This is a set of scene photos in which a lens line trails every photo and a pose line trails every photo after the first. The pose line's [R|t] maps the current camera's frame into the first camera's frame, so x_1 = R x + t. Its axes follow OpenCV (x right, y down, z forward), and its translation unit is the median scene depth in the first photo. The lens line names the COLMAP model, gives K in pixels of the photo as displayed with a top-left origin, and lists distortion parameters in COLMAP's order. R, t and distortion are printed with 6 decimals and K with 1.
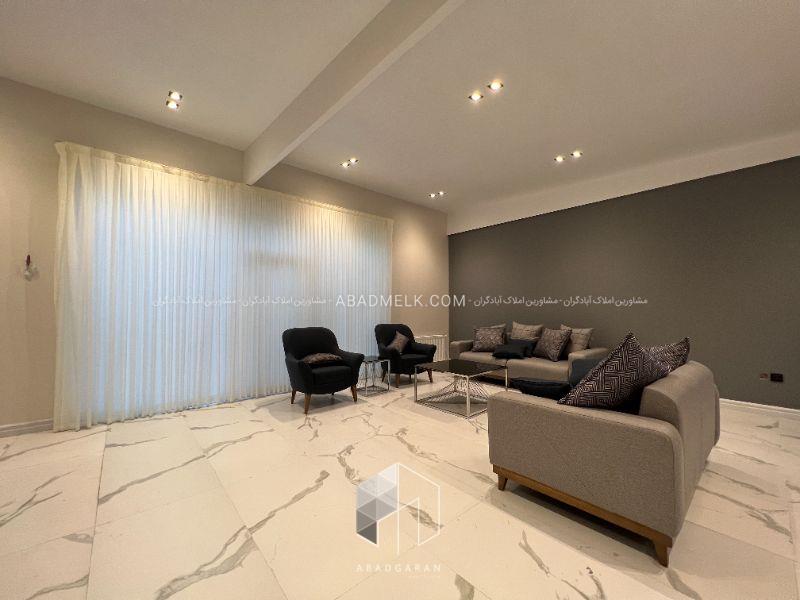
lens RADIAL K [[324.0, 0, 401.3], [0, 324.0, 302.1], [0, 0, 1]] dist [0.001279, -0.000036]
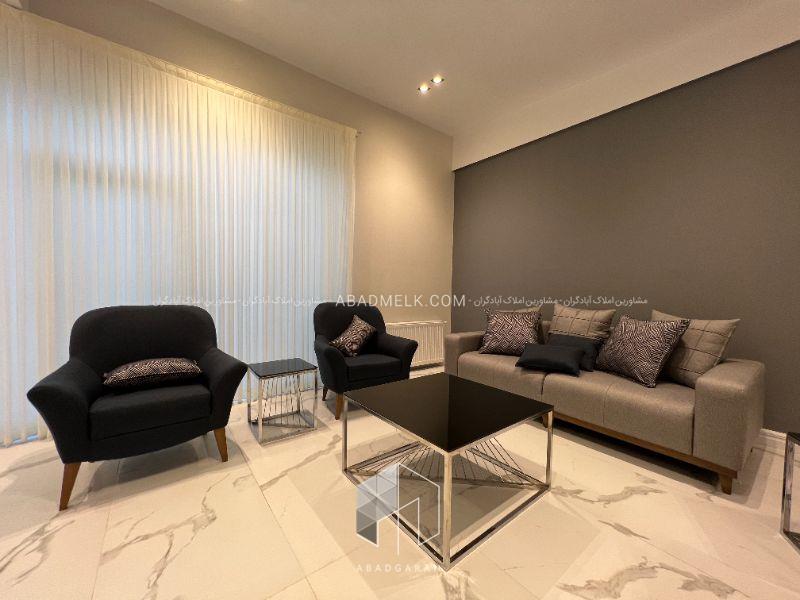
lens RADIAL K [[324.0, 0, 401.3], [0, 324.0, 302.1], [0, 0, 1]] dist [0.001279, -0.000036]
pose [[0.997751, 0.019973, -0.063981, 0.118442], [-0.016010, 0.997956, 0.061861, 0.030051], [0.065086, -0.060697, 0.996032, 0.442339]]
